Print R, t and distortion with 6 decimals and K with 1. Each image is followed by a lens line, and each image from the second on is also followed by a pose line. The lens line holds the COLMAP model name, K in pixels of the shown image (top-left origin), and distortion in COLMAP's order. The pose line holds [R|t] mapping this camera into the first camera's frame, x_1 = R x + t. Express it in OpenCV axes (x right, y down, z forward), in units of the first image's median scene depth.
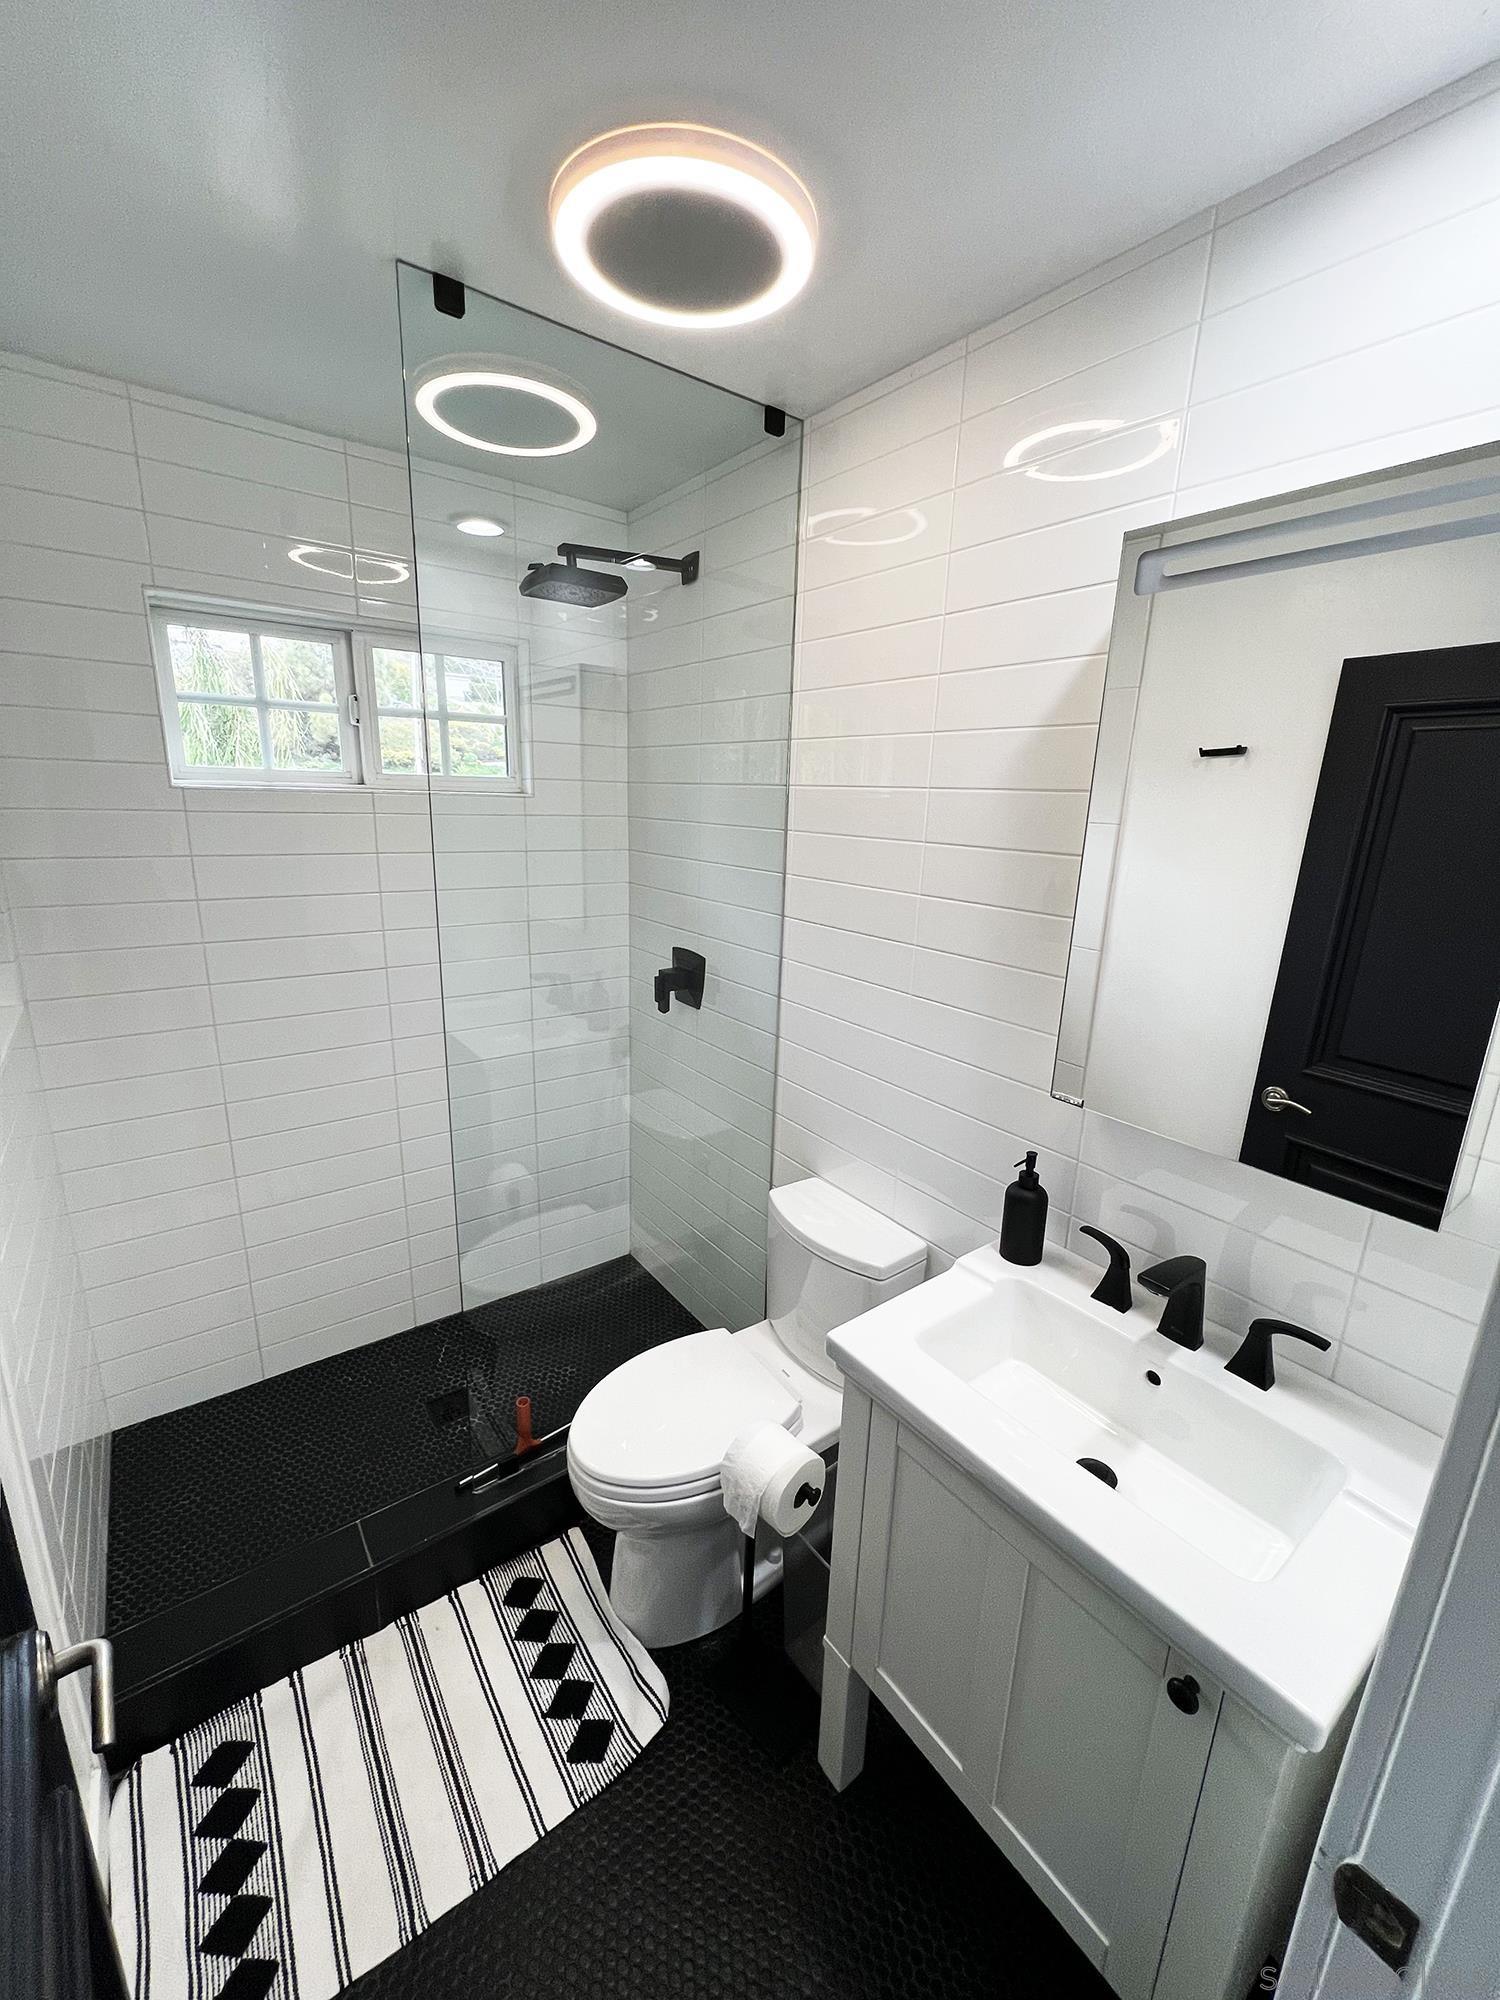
lens RADIAL K [[803.5, 0, 750.0], [0, 803.5, 1000.0], [0, 0, 1]] dist [-0.000160, -0.000121]
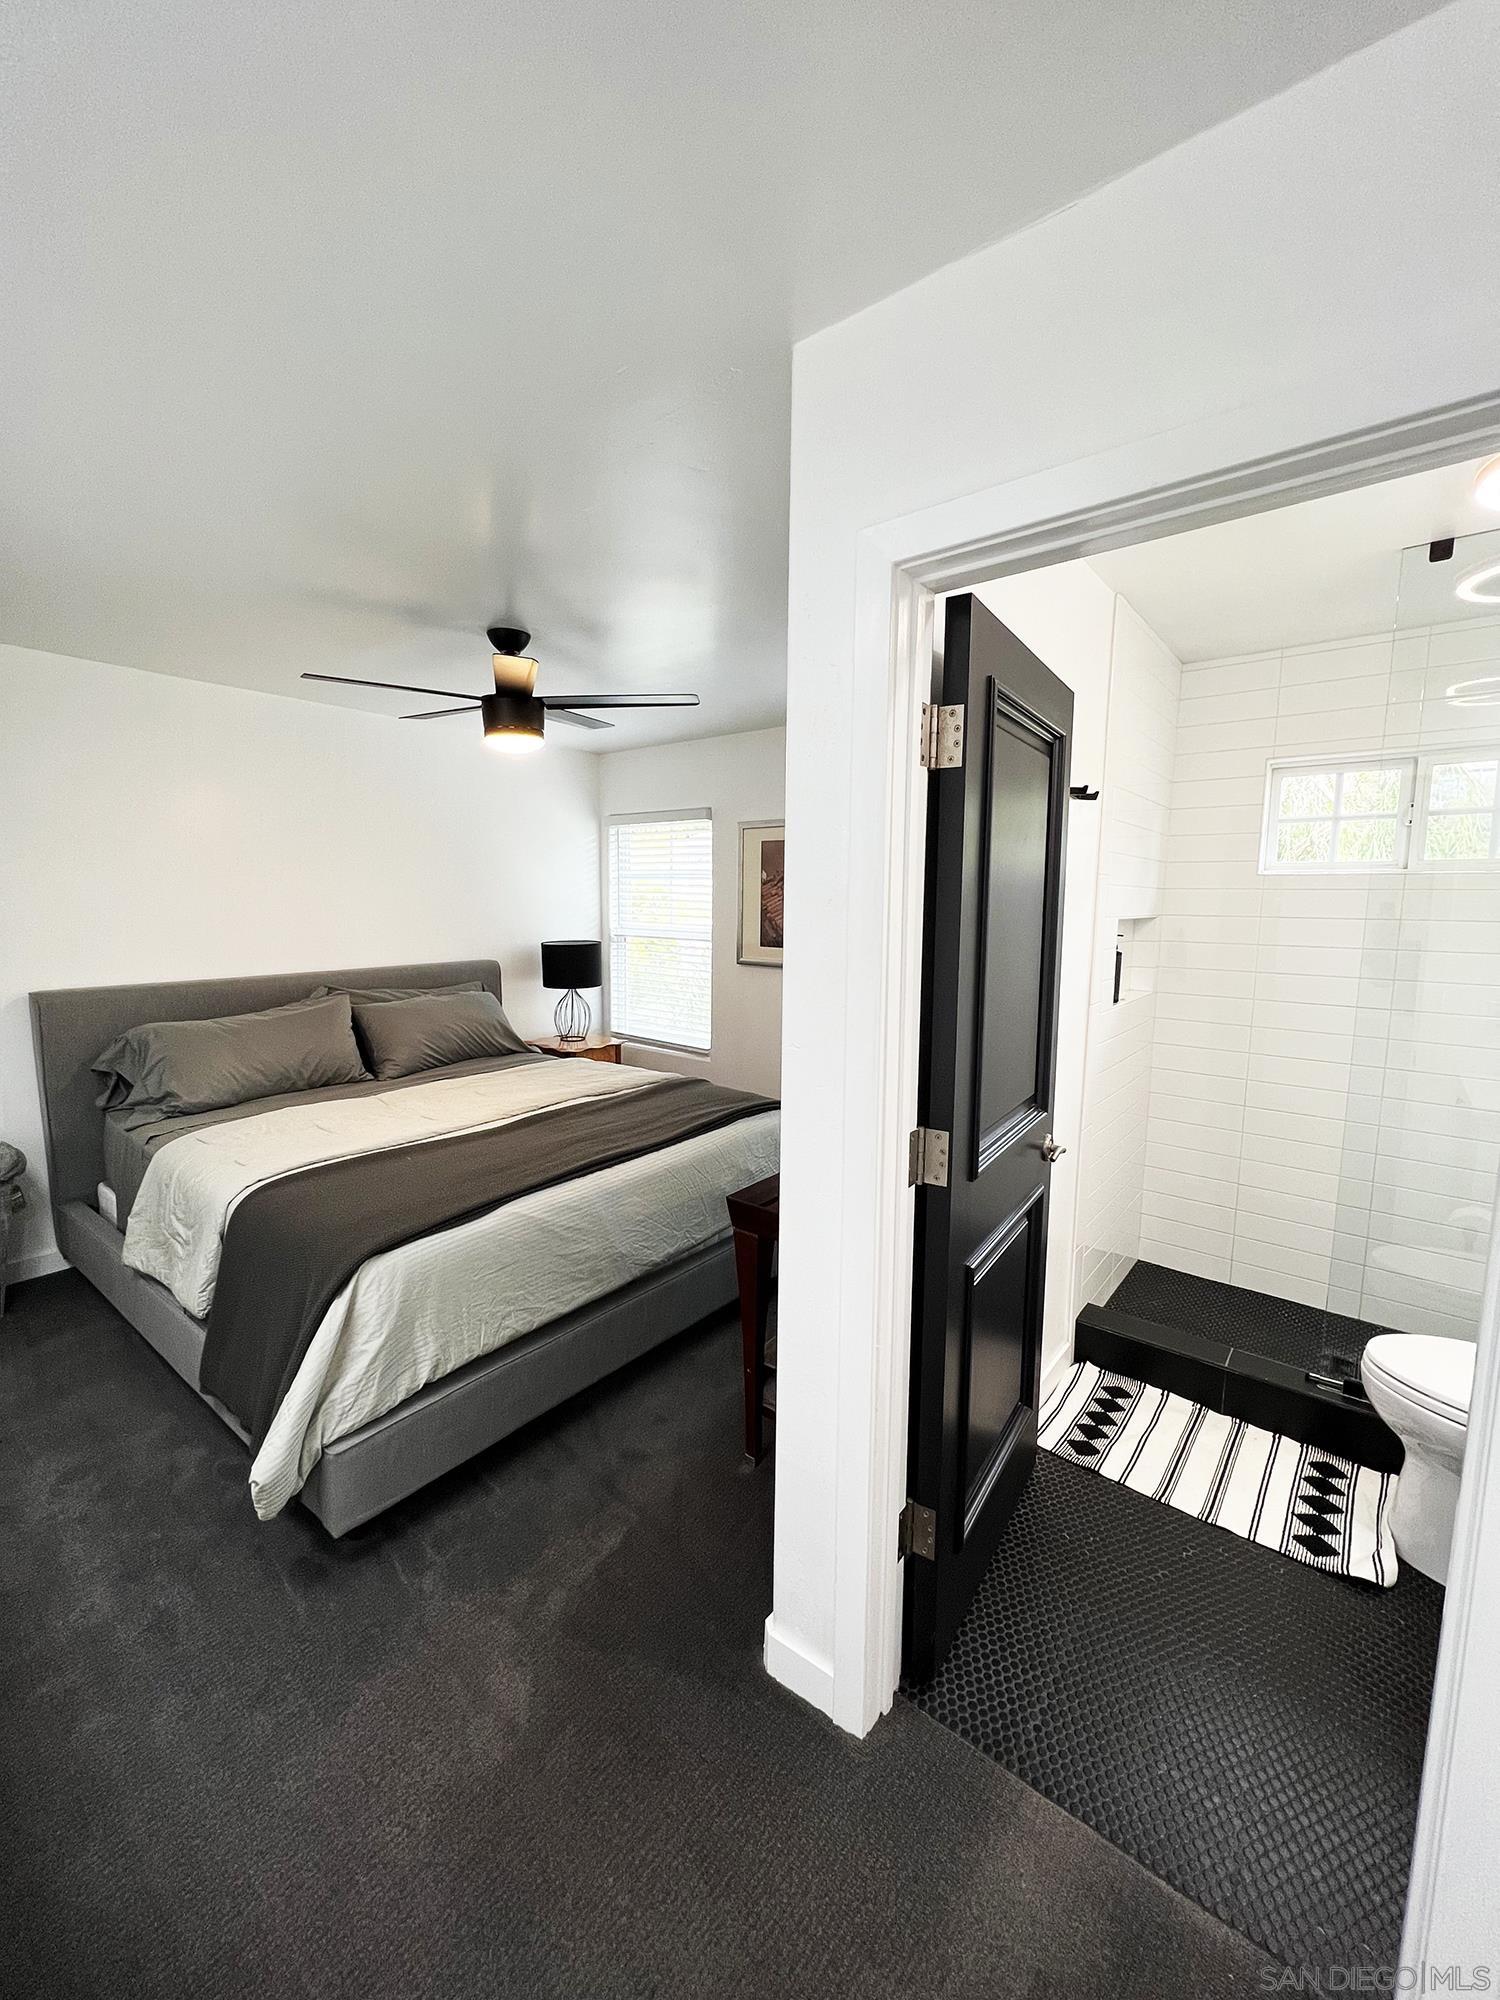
lens RADIAL K [[803.5, 0, 750.0], [0, 803.5, 1000.0], [0, 0, 1]] dist [-0.000160, -0.000121]
pose [[0.257264, 0.088086, -0.962318, 0.702478], [-0.238320, 0.970861, 0.025156, 0.215211], [0.936493, 0.222868, 0.270760, -0.407008]]
